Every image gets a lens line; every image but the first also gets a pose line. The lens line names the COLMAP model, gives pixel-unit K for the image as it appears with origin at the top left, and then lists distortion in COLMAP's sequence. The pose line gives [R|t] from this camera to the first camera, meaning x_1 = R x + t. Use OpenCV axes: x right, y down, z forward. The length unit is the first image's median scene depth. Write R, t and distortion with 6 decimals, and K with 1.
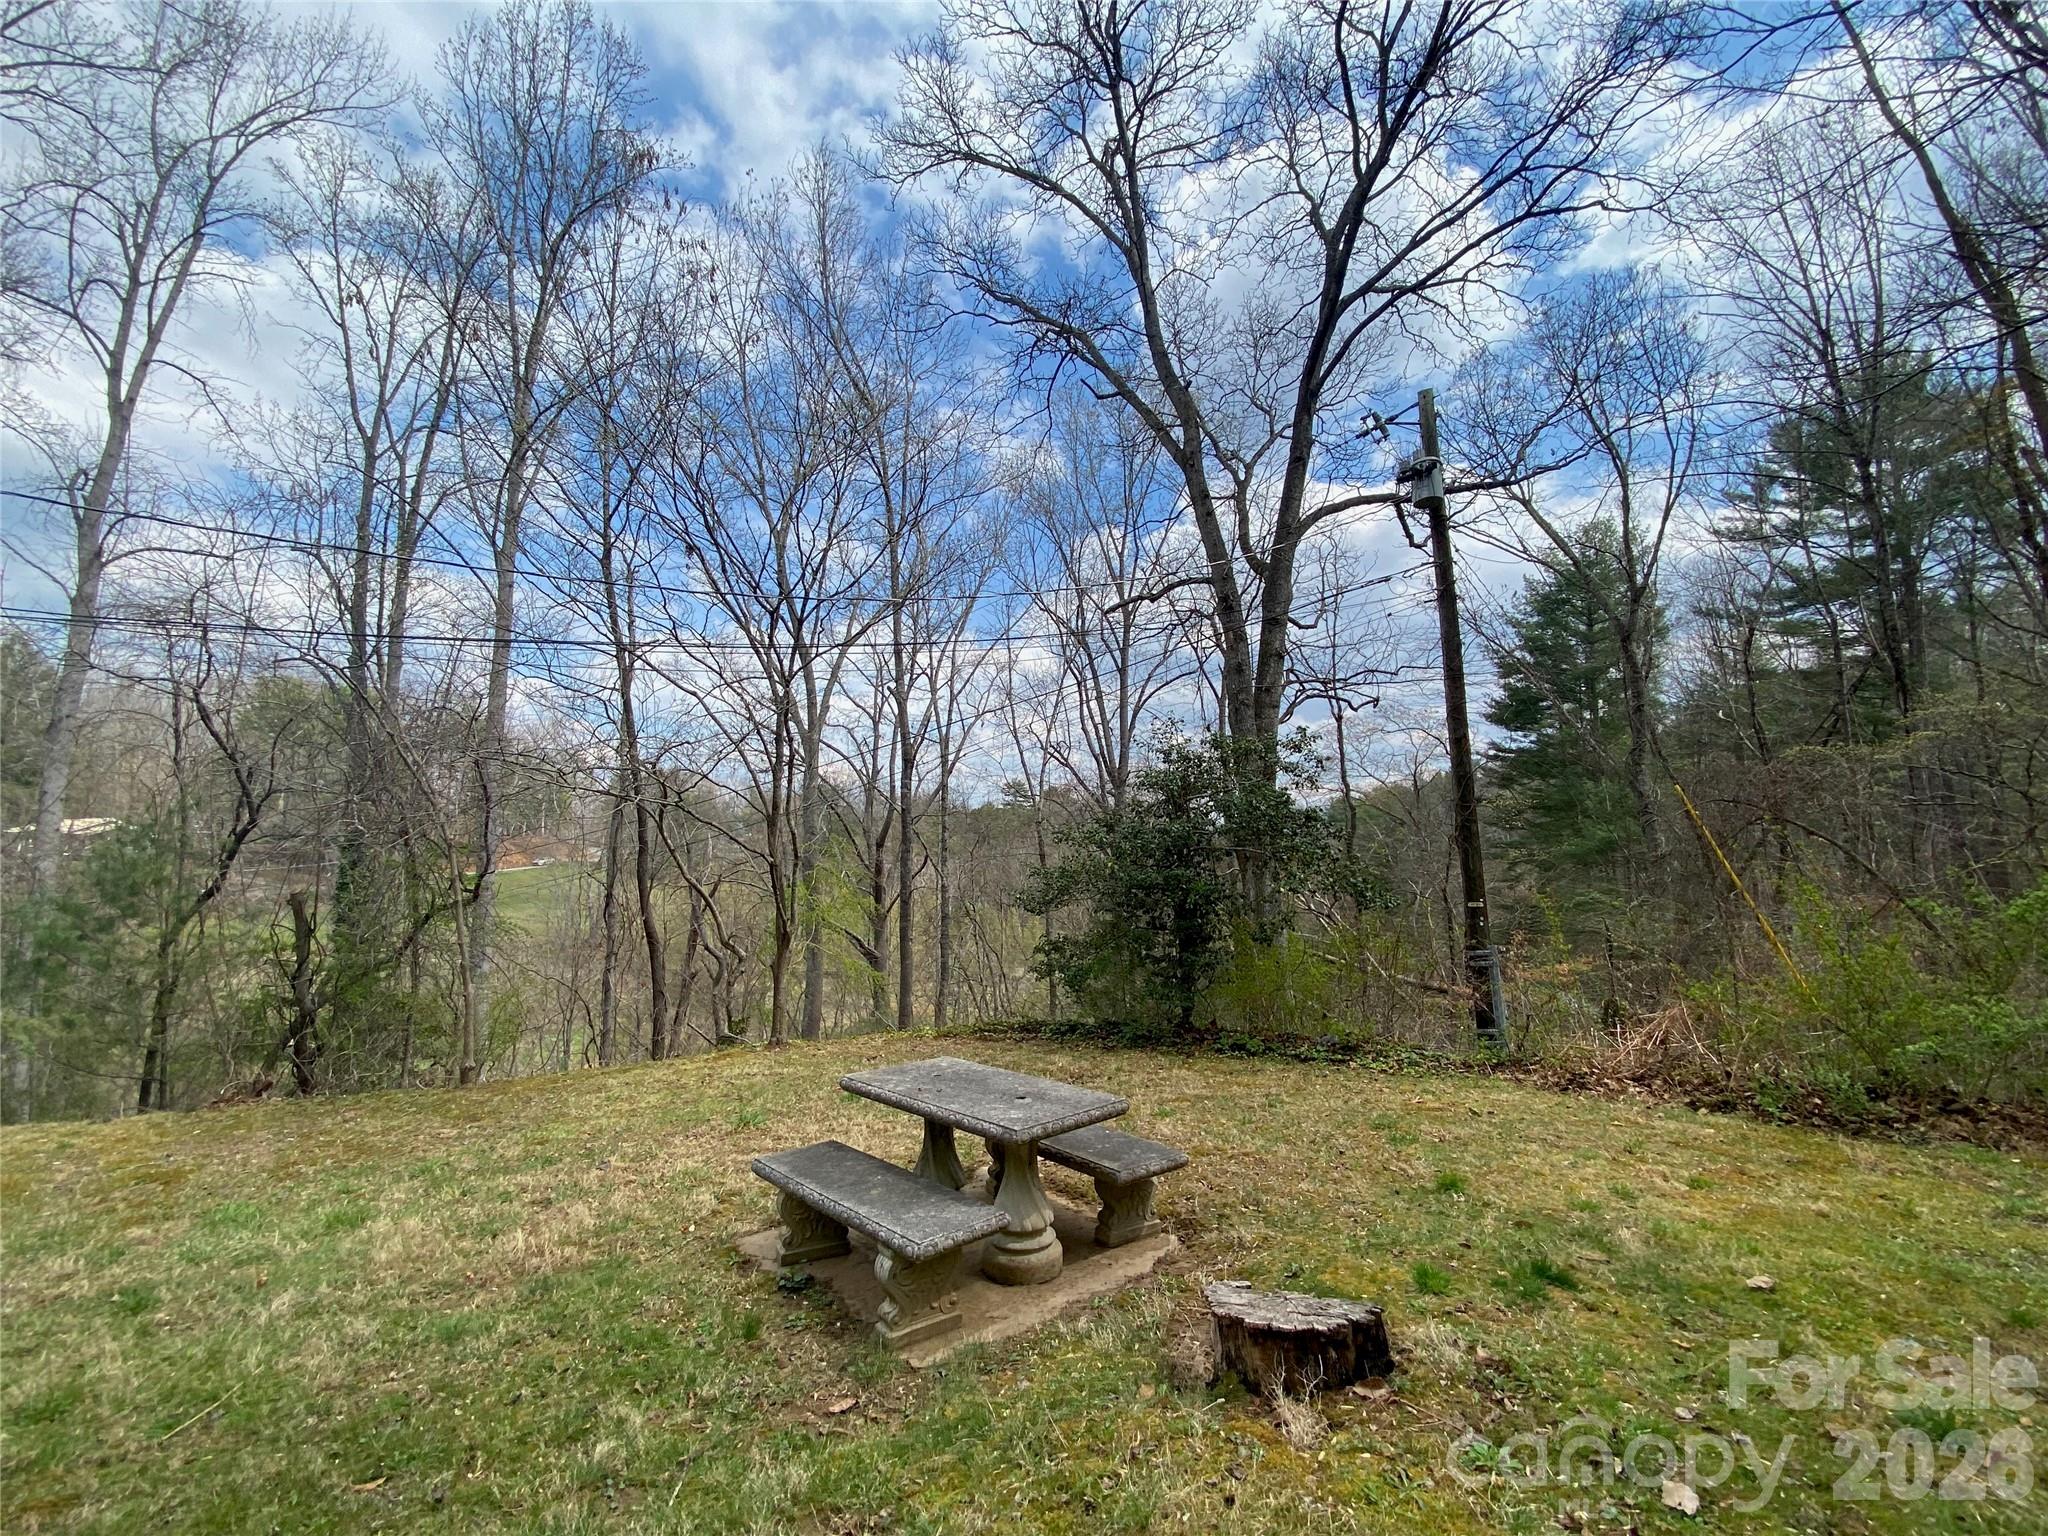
lens RADIAL K [[825.0, 0, 1024.0], [0, 825.0, 768.0], [0, 0, 1]] dist [0.028544, -0.024472]
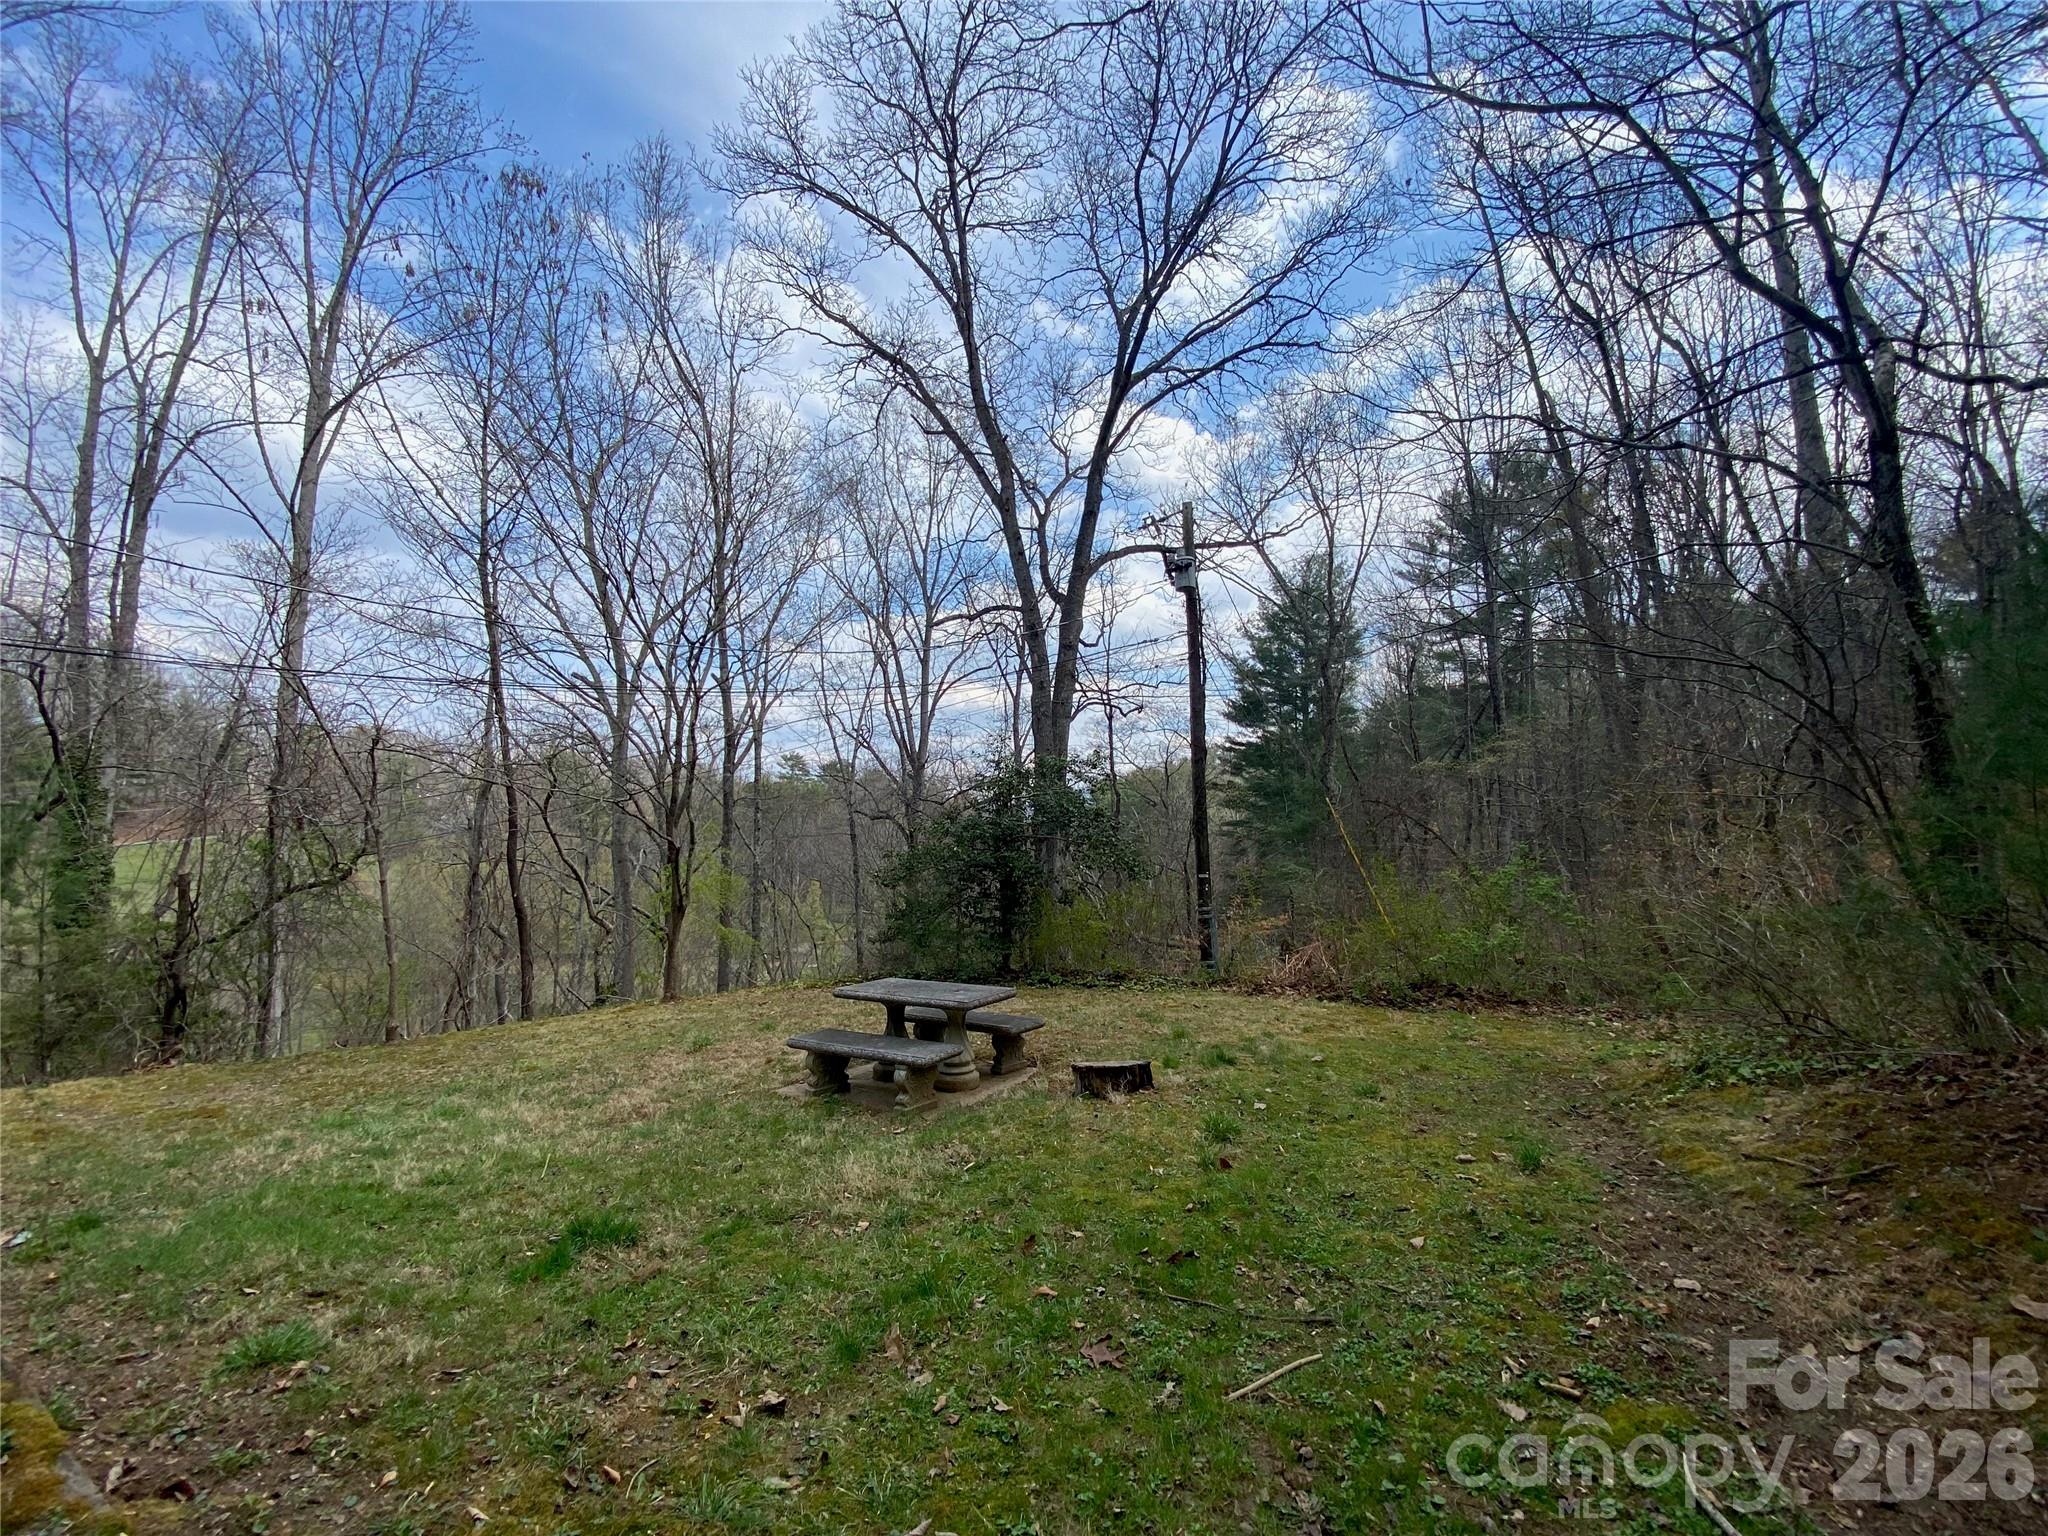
lens RADIAL K [[823.4, 0, 1023.1], [0, 823.4, 768.9], [0, 0, 1]] dist [0.034435, -0.030252]
pose [[0.963728, 0.026492, 0.265570, -0.056388], [-0.035130, 0.998995, 0.027830, -0.019363], [-0.264565, -0.036150, 0.963690, -0.112788]]
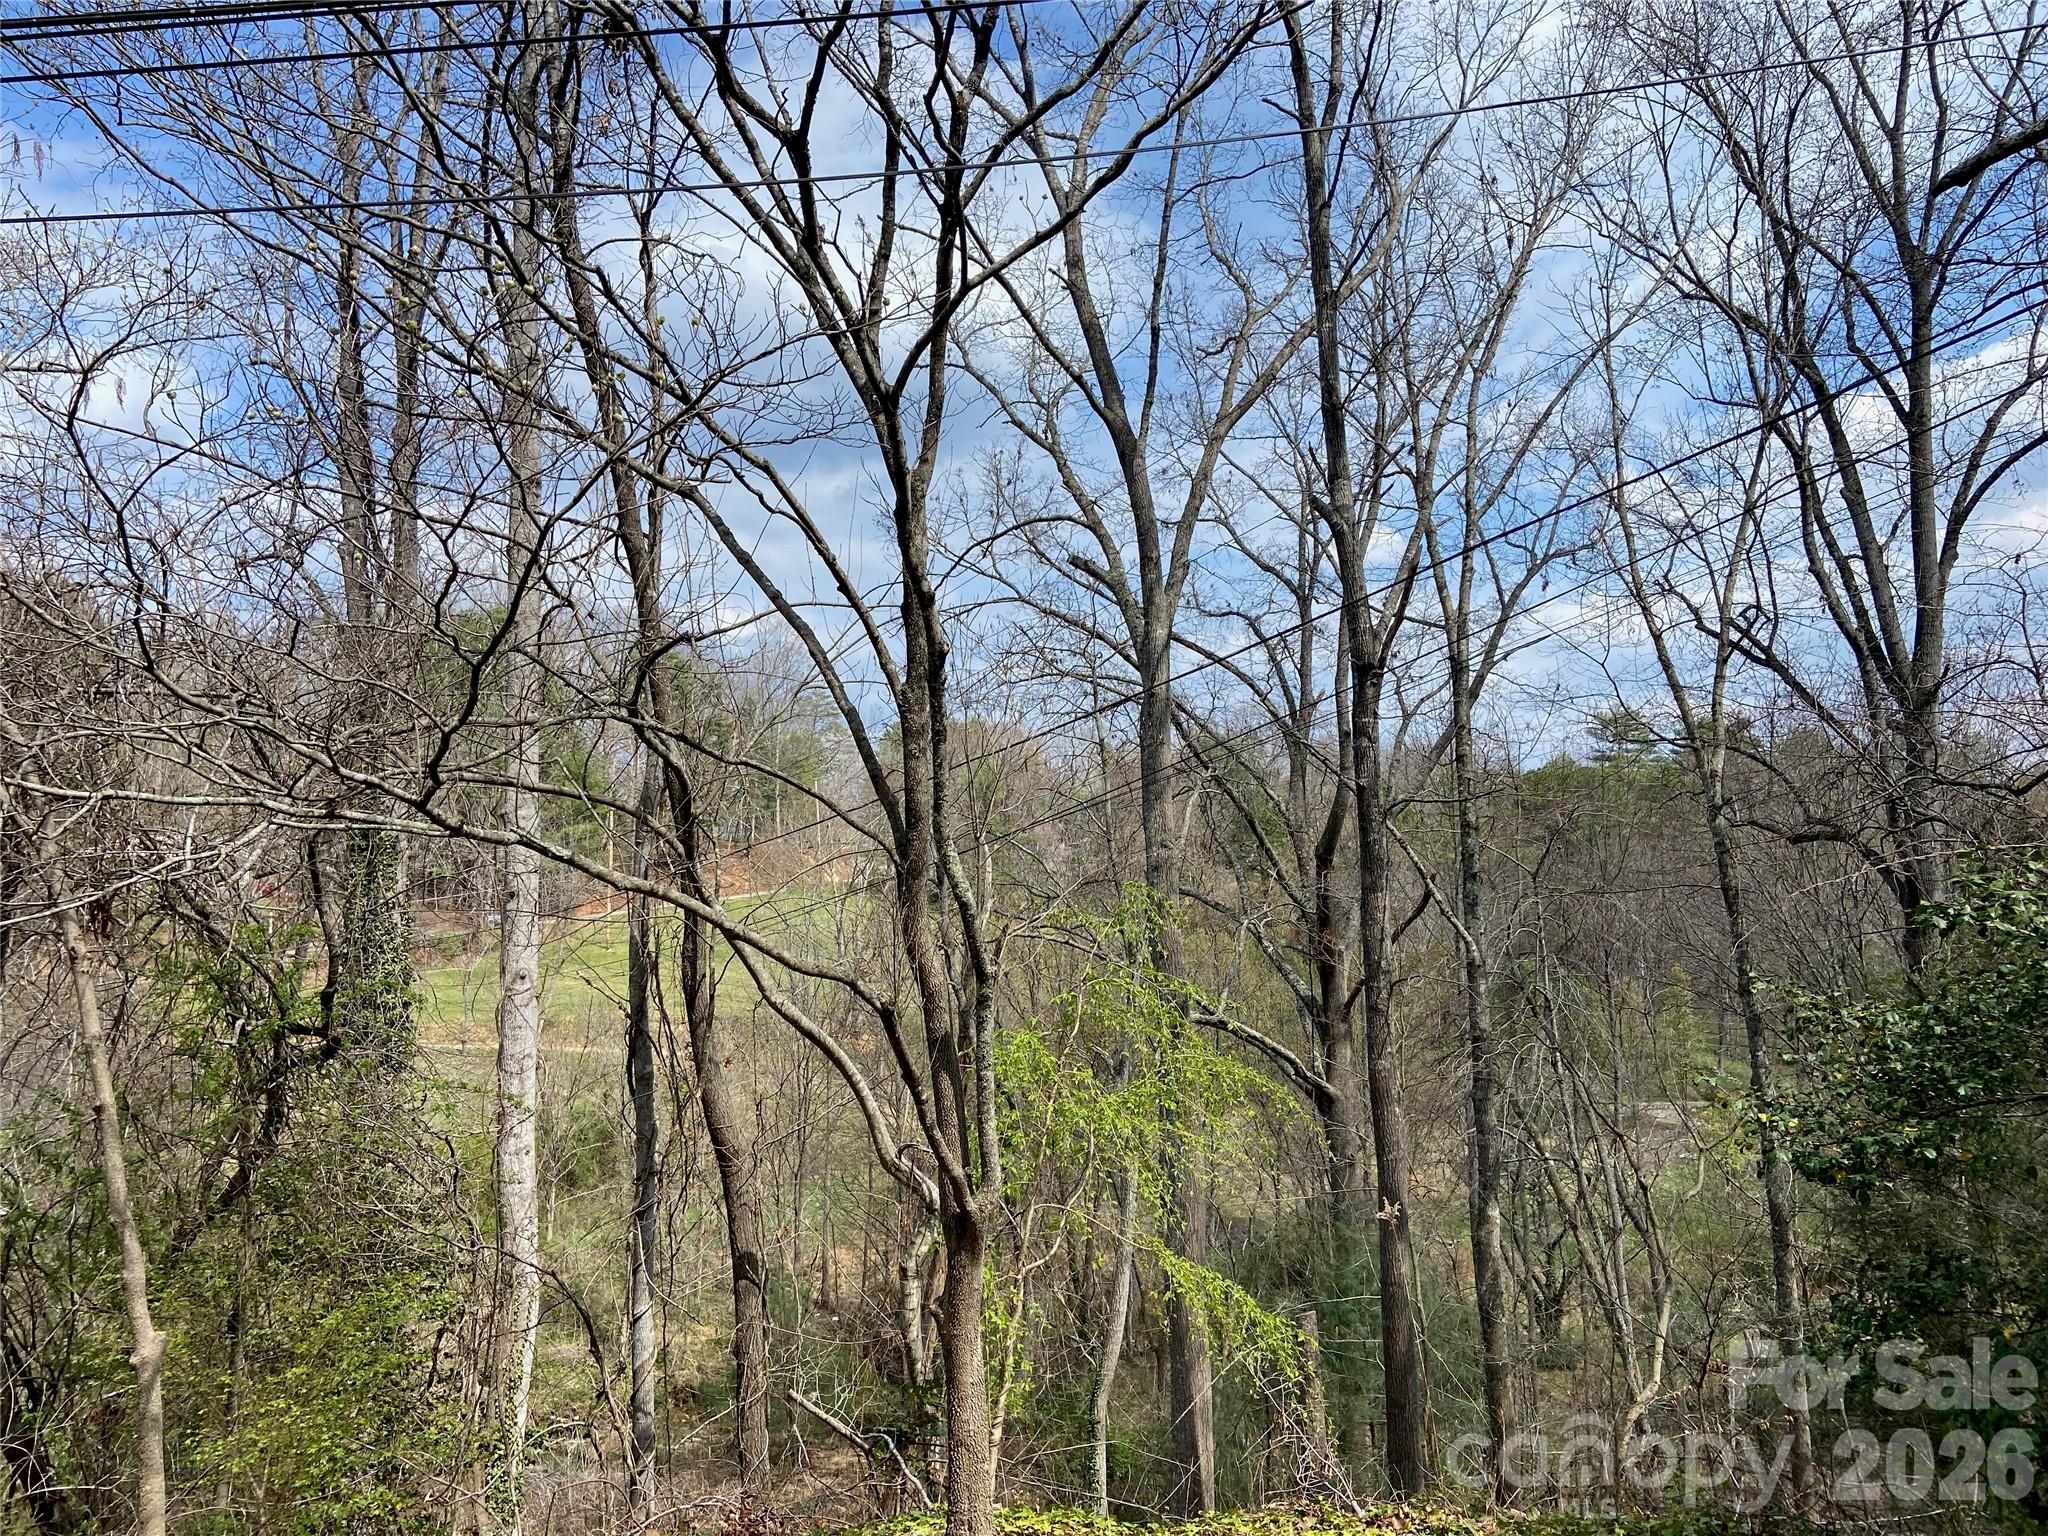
lens RADIAL K [[1539.6, 0, 1022.5], [0, 1539.6, 745.5], [0, 0, 1]] dist [0.098883, -0.111941]
pose [[0.930177, -0.043074, -0.364576, -0.017321], [0.053371, 0.998409, 0.018212, 0.005039], [0.363211, -0.036398, 0.930995, 0.186194]]
